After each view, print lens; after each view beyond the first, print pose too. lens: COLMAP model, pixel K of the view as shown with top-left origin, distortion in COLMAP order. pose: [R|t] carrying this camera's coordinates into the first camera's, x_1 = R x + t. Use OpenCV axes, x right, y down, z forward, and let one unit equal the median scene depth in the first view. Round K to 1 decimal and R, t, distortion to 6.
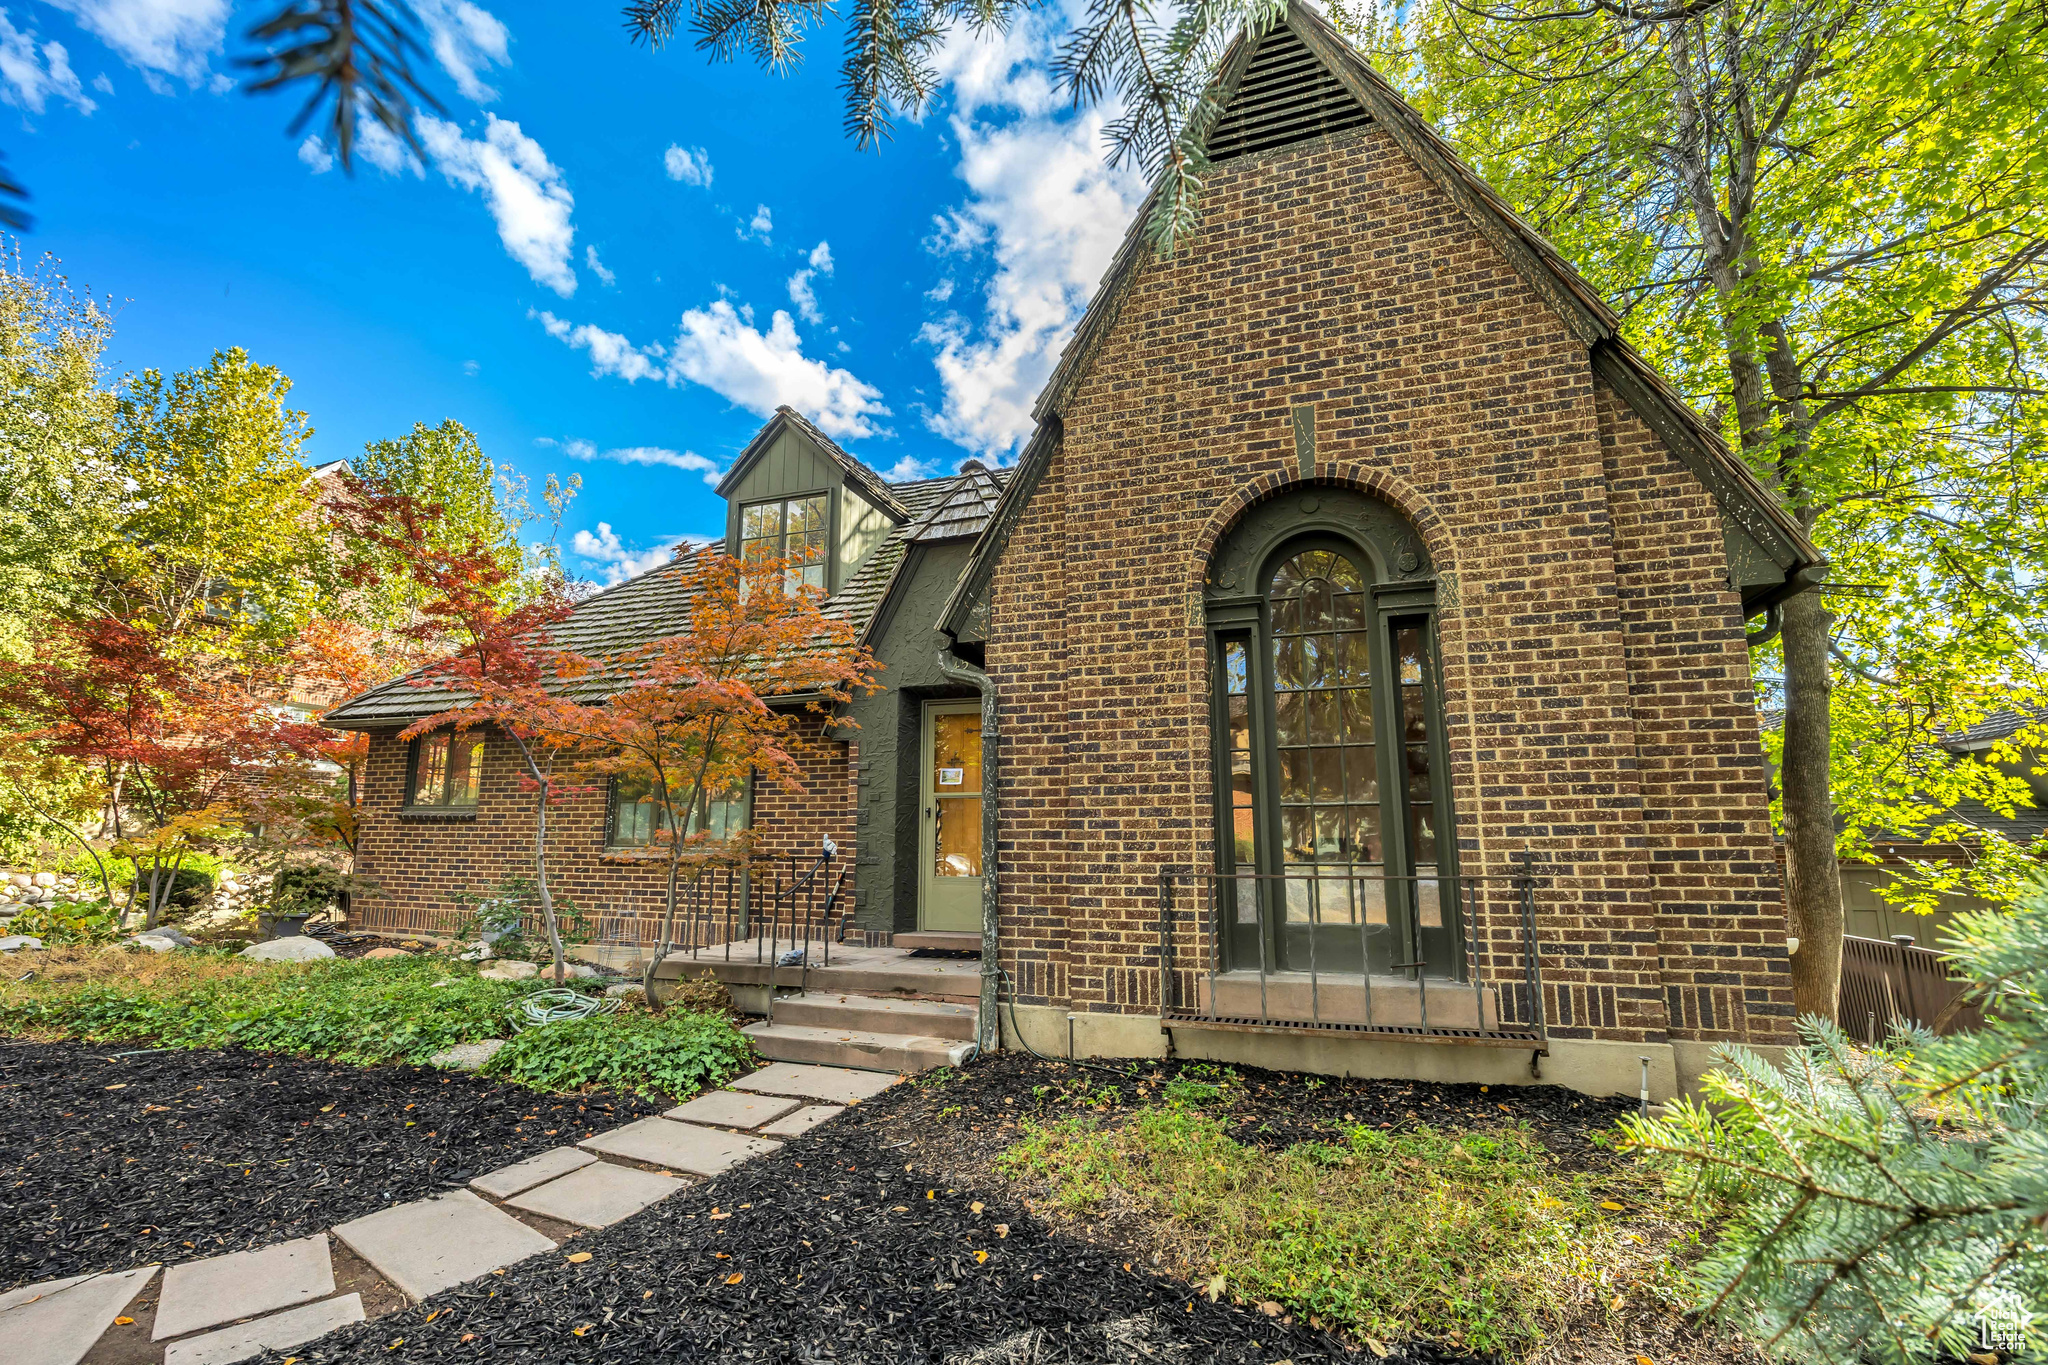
lens RADIAL K [[937.8, 0, 1023.9], [0, 937.8, 638.2], [0, 0, 1]] dist [-0.015494, 0.000110]
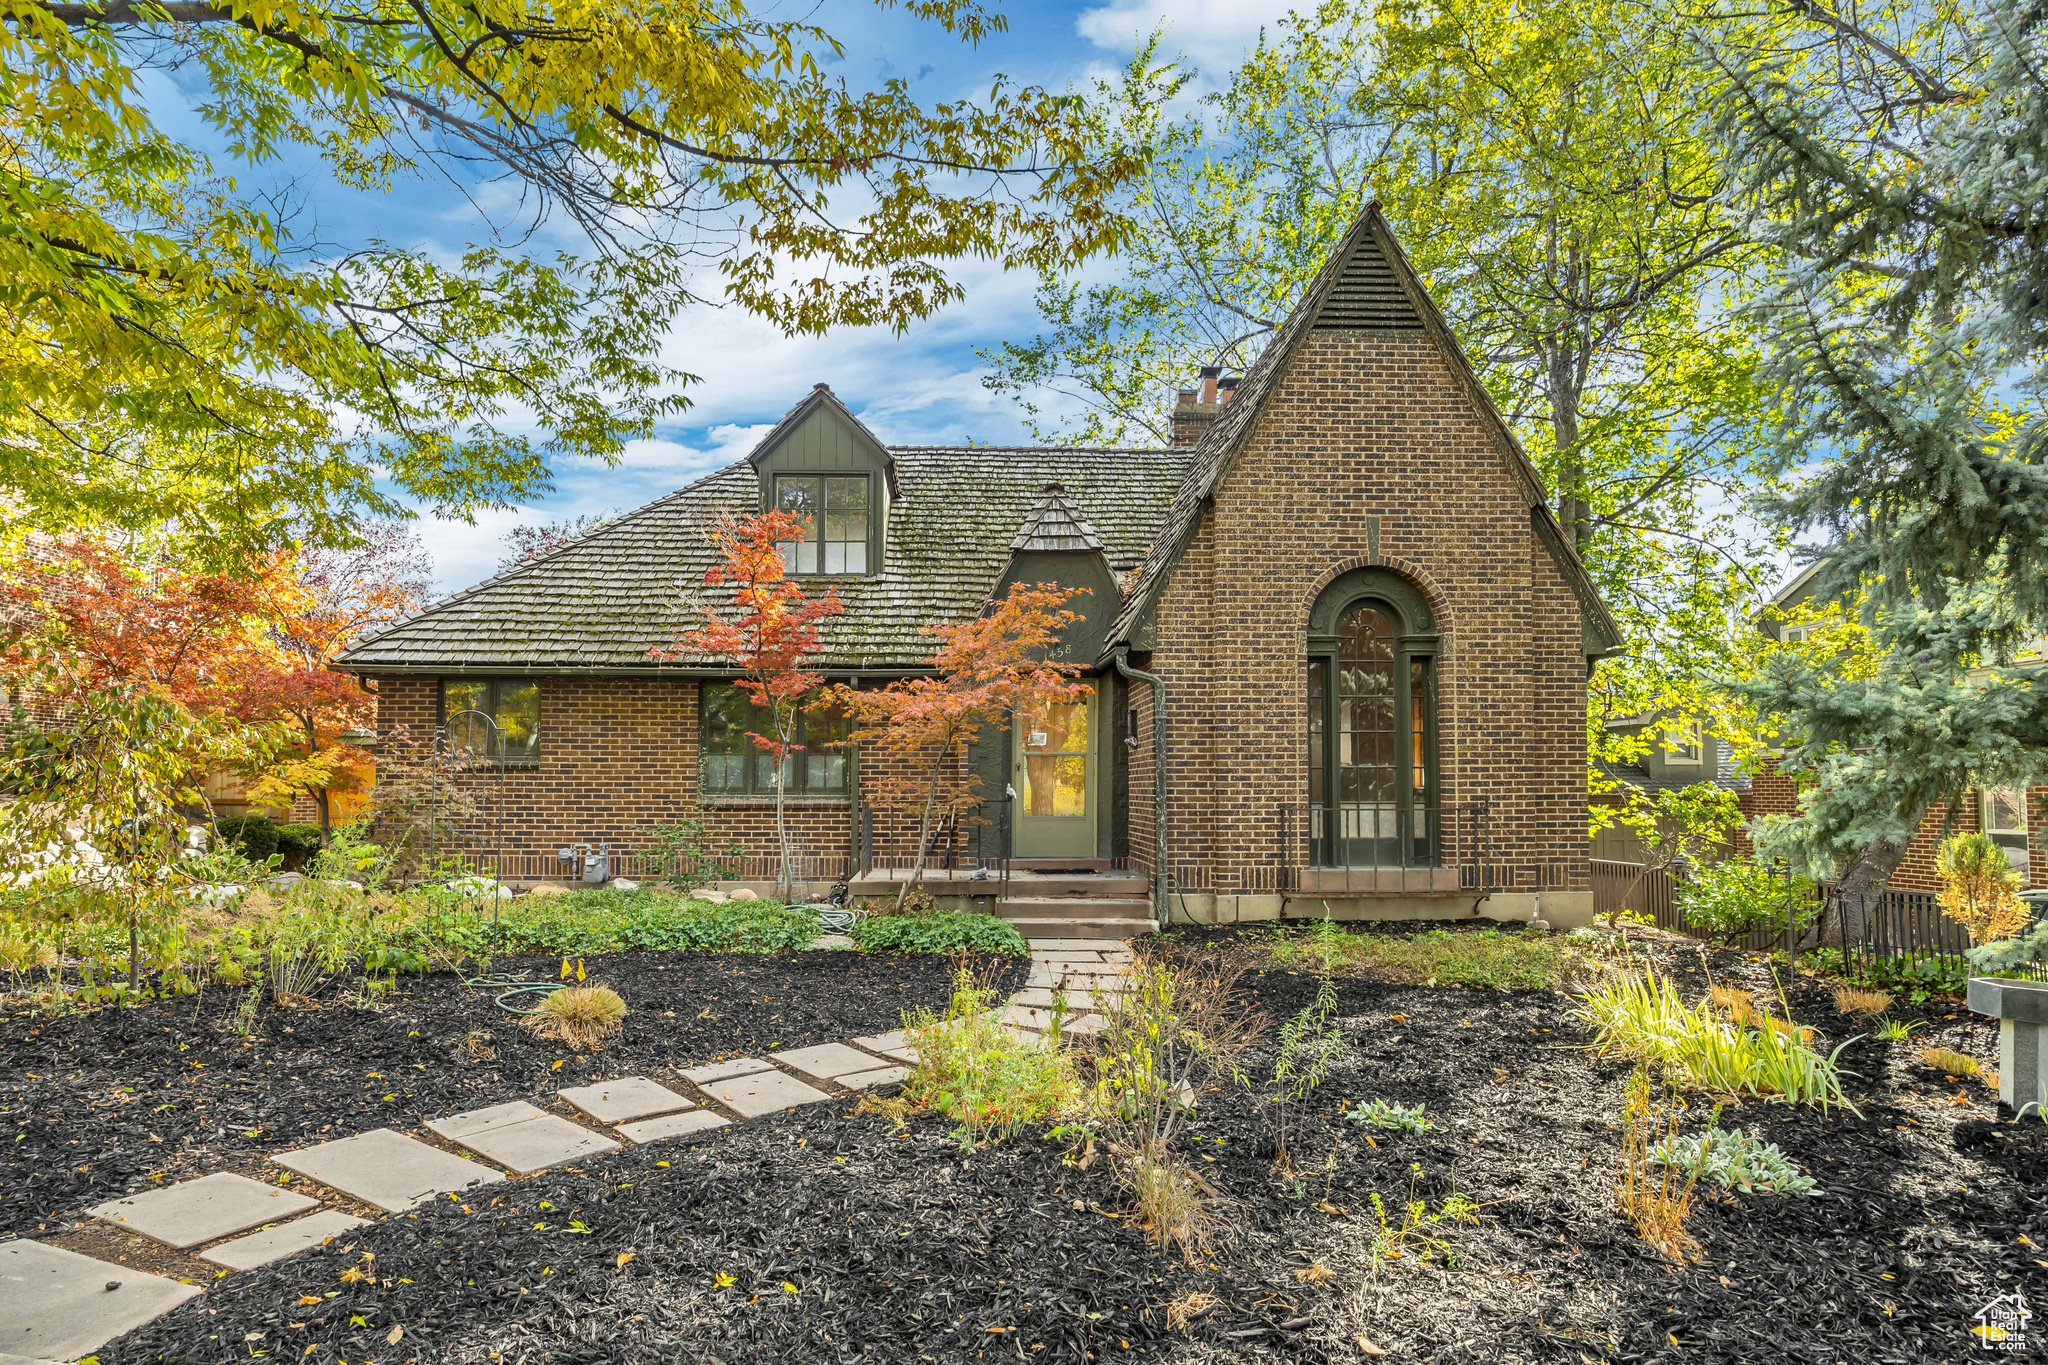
lens RADIAL K [[1136.9, 0, 1024.0], [0, 1136.9, 682.5], [0, 0, 1]] dist [0.001038, -0.000199]
pose [[0.922381, 0.034467, 0.384741, -0.995835], [-0.081877, 0.990825, 0.107529, -0.133969], [-0.377504, -0.130684, 0.916740, -0.580395]]
